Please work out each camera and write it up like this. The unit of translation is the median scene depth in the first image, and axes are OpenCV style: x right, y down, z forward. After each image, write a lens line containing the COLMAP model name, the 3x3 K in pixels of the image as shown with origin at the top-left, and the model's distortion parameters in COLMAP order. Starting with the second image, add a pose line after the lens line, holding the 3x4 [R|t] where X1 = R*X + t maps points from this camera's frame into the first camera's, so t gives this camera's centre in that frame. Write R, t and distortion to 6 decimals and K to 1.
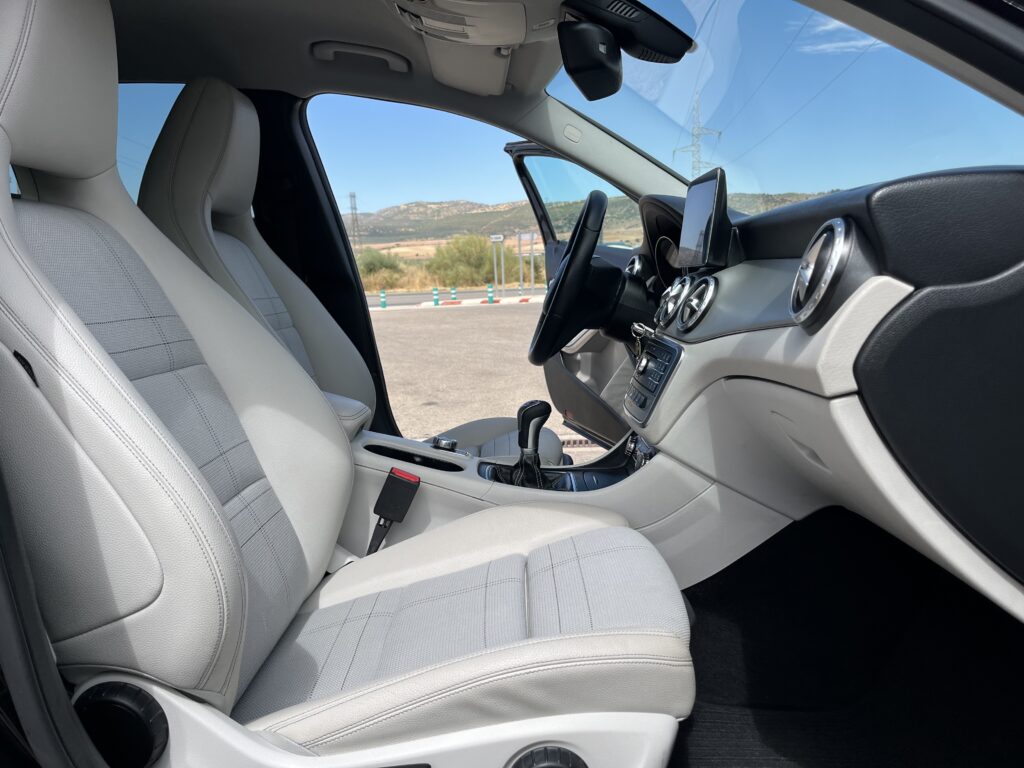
lens RADIAL K [[773.4, 0, 517.8], [0, 773.4, 391.3], [0, 0, 1]] dist [0.070345, -0.098289]
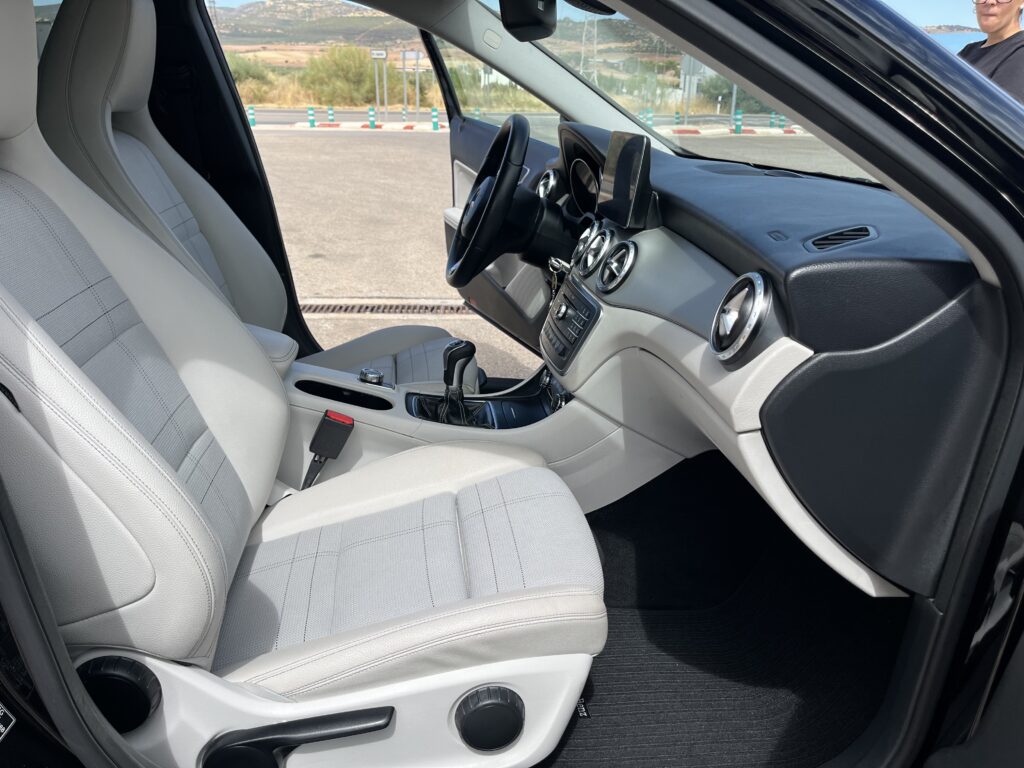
lens RADIAL K [[773.4, 0, 517.8], [0, 773.4, 391.3], [0, 0, 1]] dist [0.070345, -0.098289]
pose [[0.988728, 0.005754, 0.149610, -0.063495], [-0.036414, 0.978499, 0.203013, -0.151116], [-0.145225, -0.206172, 0.967679, -0.056854]]
